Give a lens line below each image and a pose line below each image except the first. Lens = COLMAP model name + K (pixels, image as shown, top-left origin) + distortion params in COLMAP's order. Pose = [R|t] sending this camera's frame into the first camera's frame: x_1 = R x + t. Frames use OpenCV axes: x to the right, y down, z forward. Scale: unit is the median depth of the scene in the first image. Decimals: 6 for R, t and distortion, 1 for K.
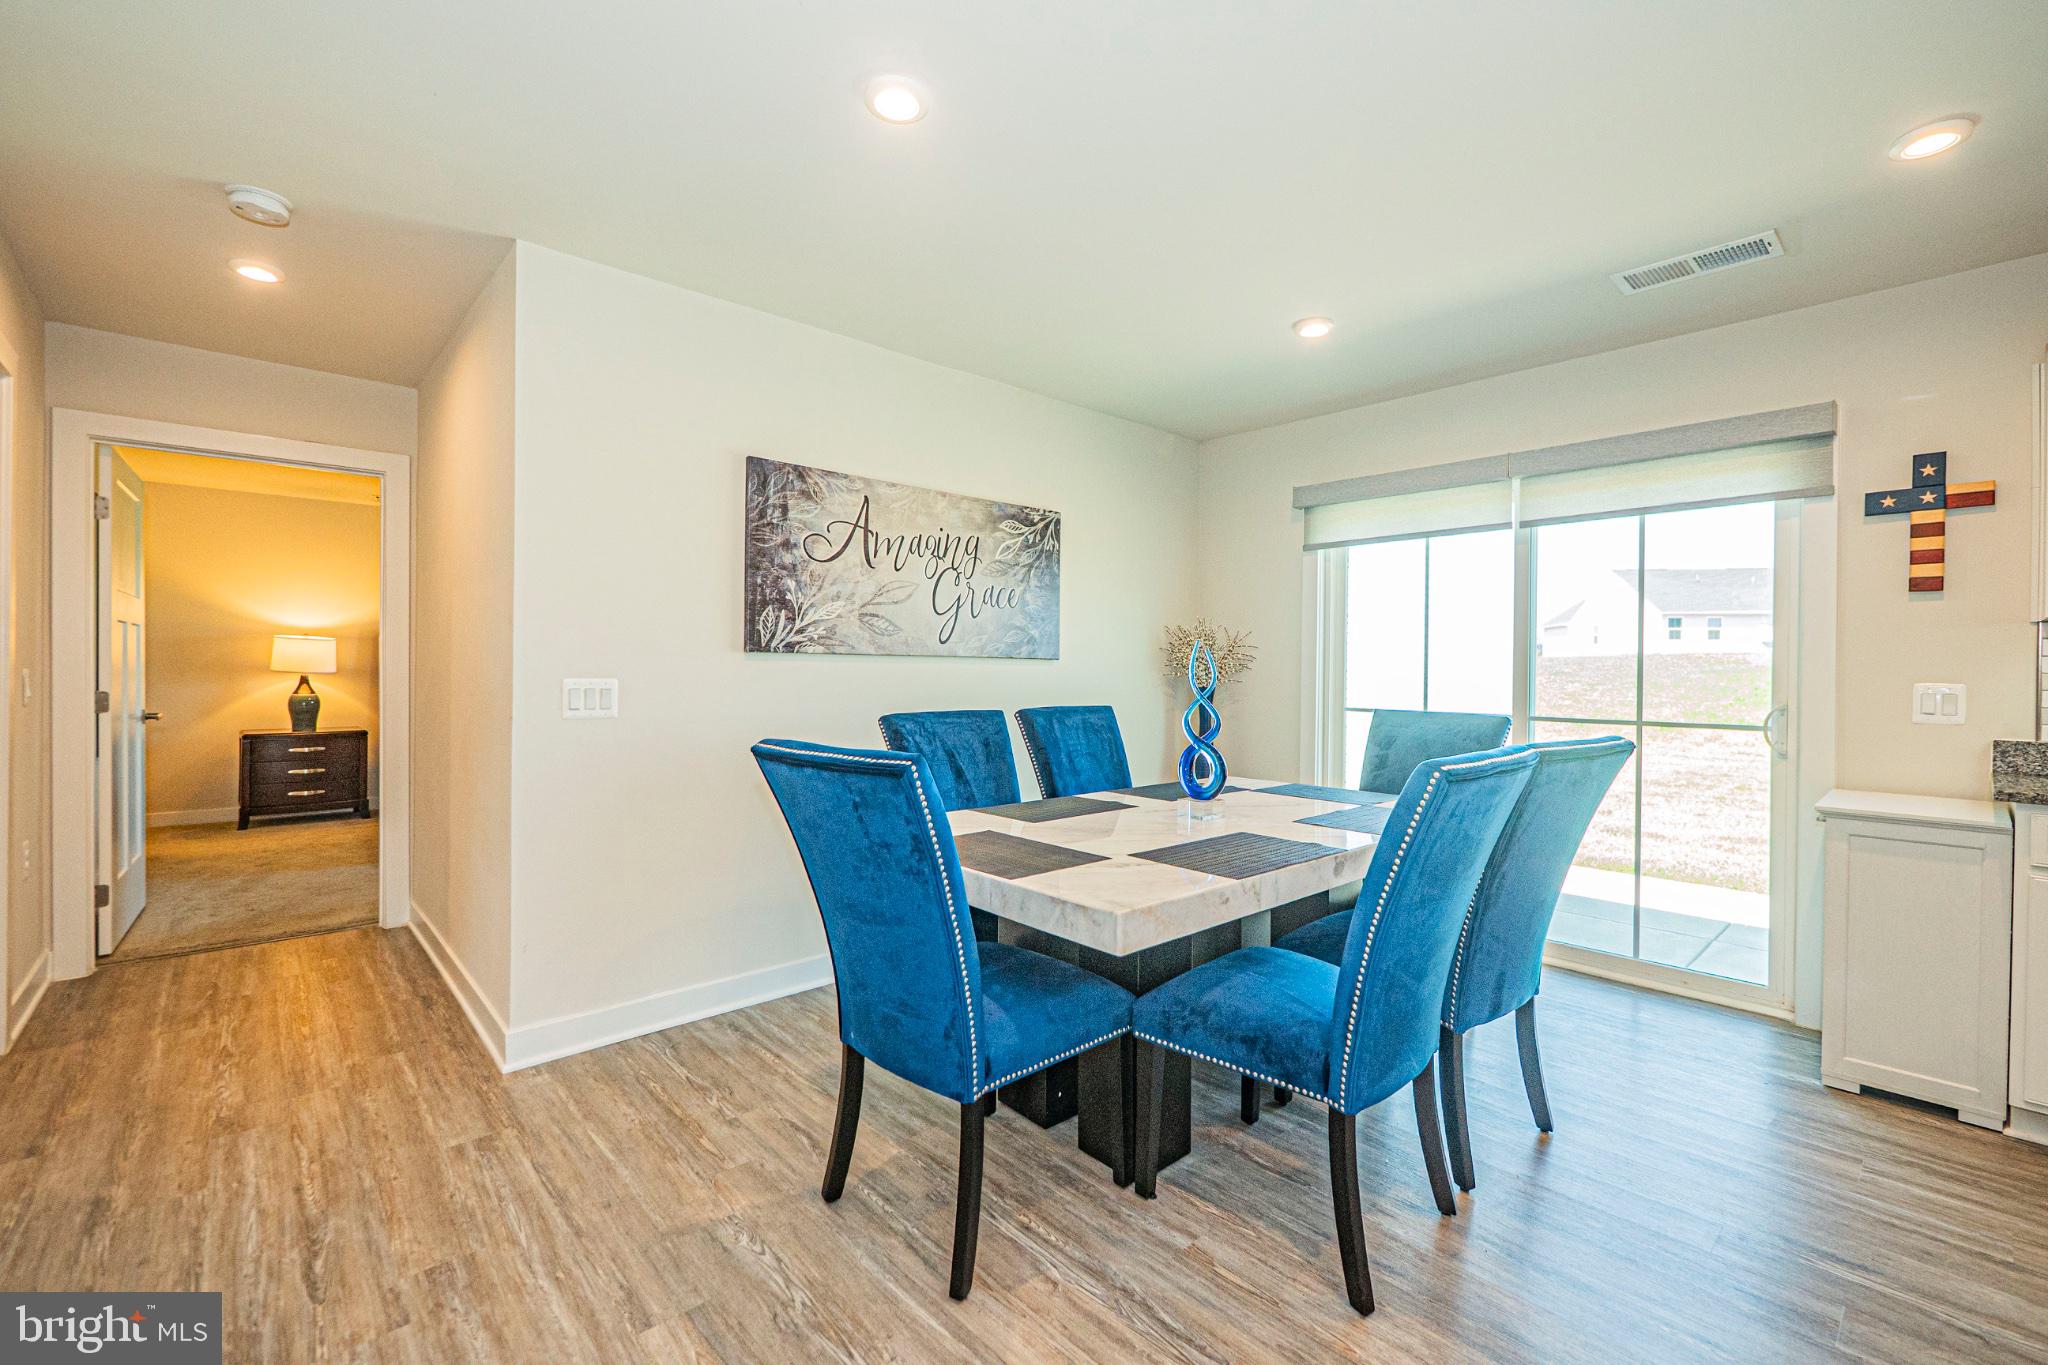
lens RADIAL K [[865.7, 0, 1025.7], [0, 865.7, 674.6], [0, 0, 1]] dist [-0.007162, 0.001662]
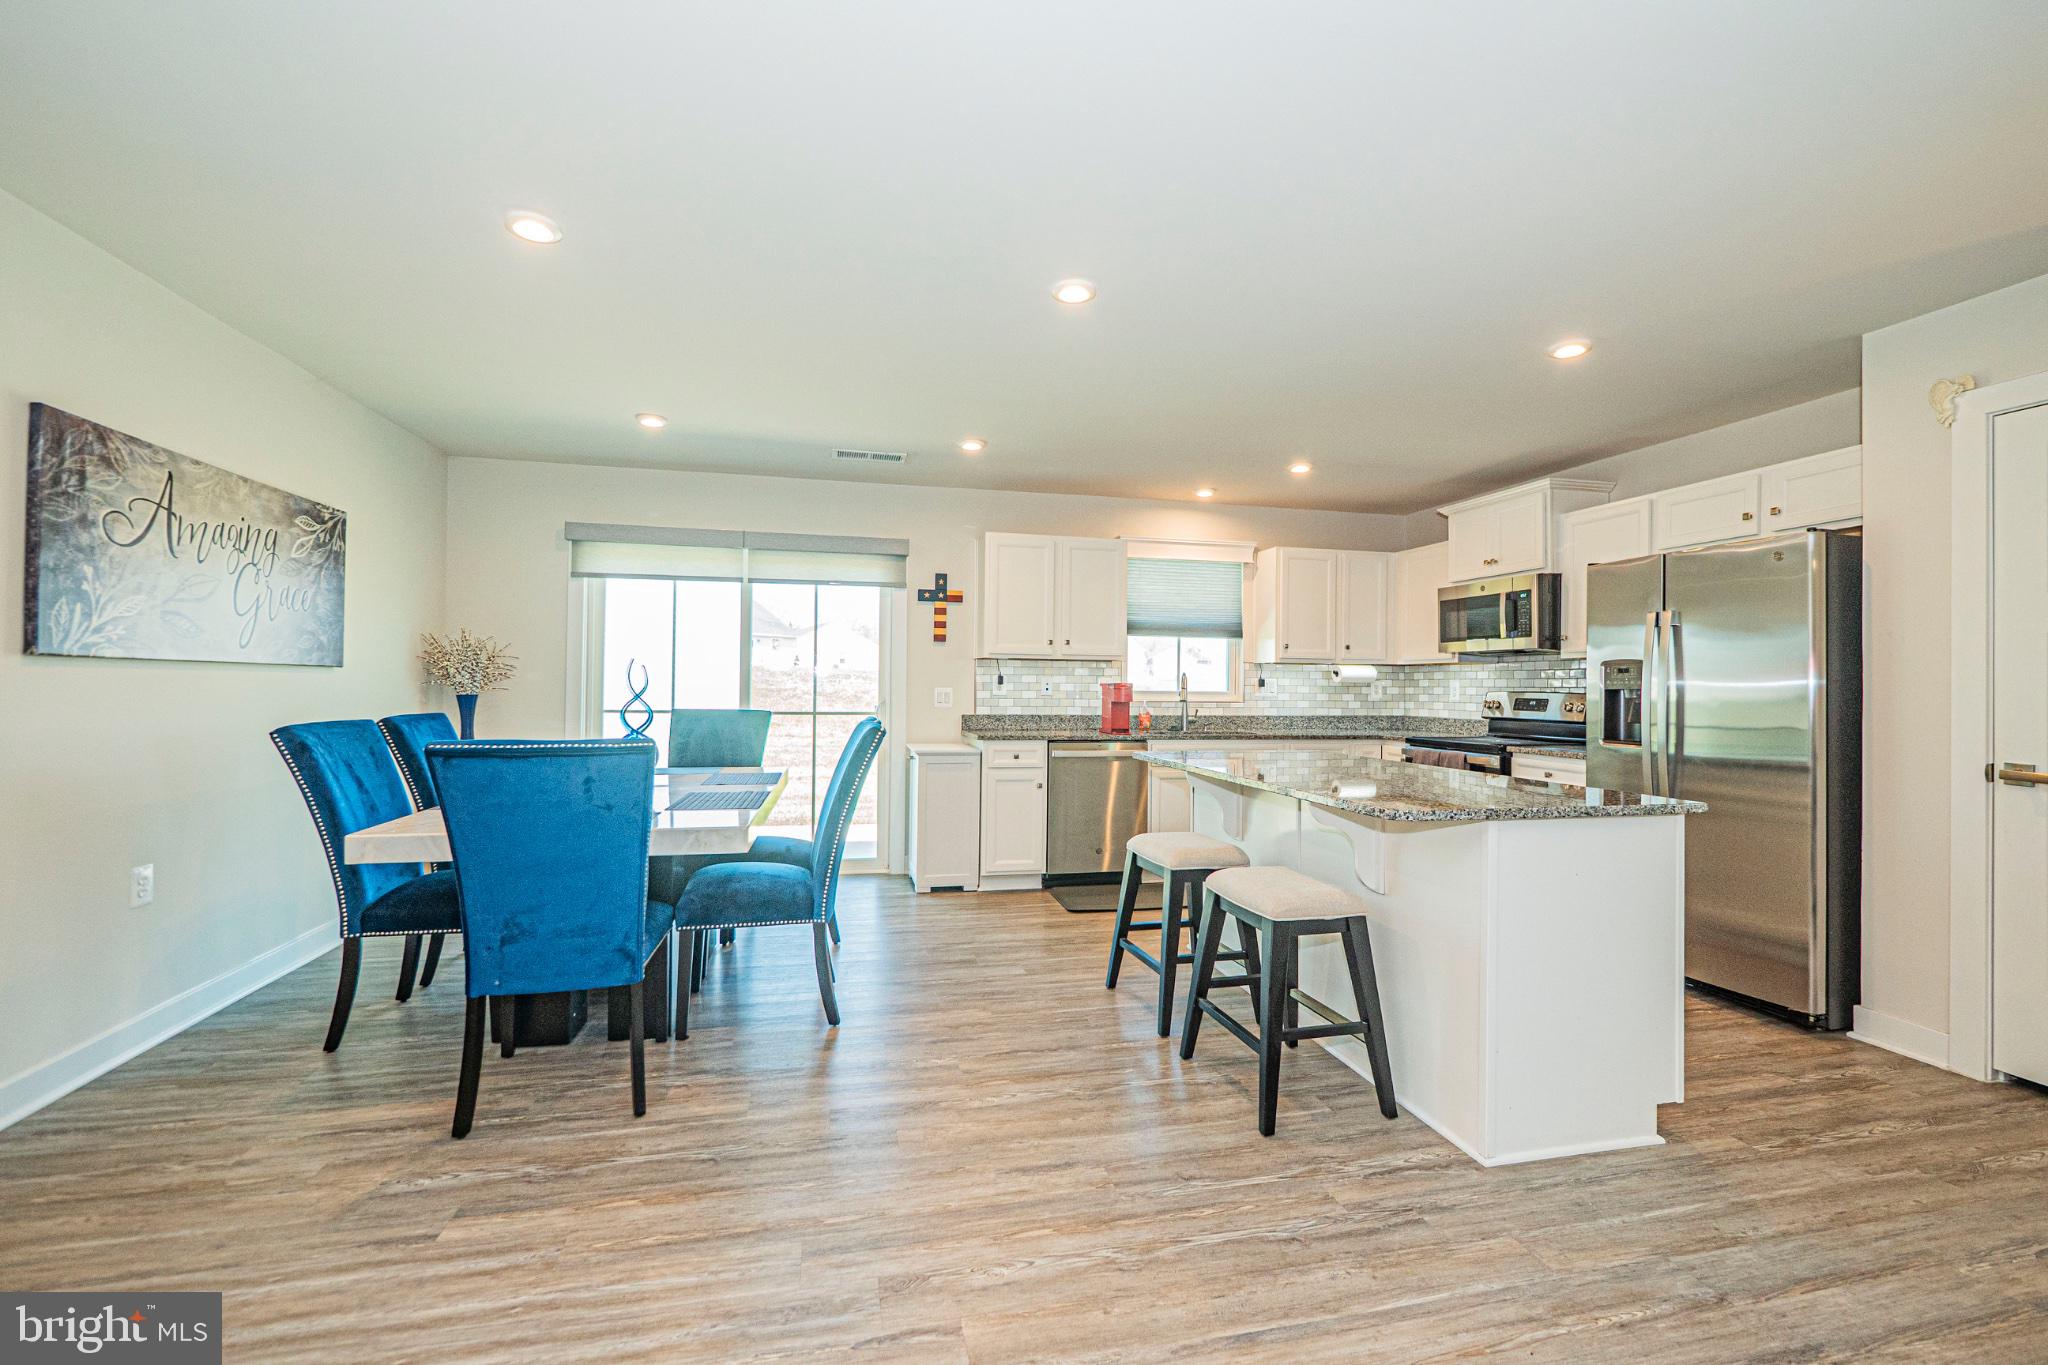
lens RADIAL K [[865.7, 0, 1026.5], [0, 865.7, 674.7], [0, 0, 1]] dist [-0.007162, 0.001662]
pose [[0.489590, 0.007444, 0.871921, -0.581238], [-0.001410, 0.999969, -0.007745, -0.004148], [-0.871952, 0.002562, 0.489585, -0.156959]]
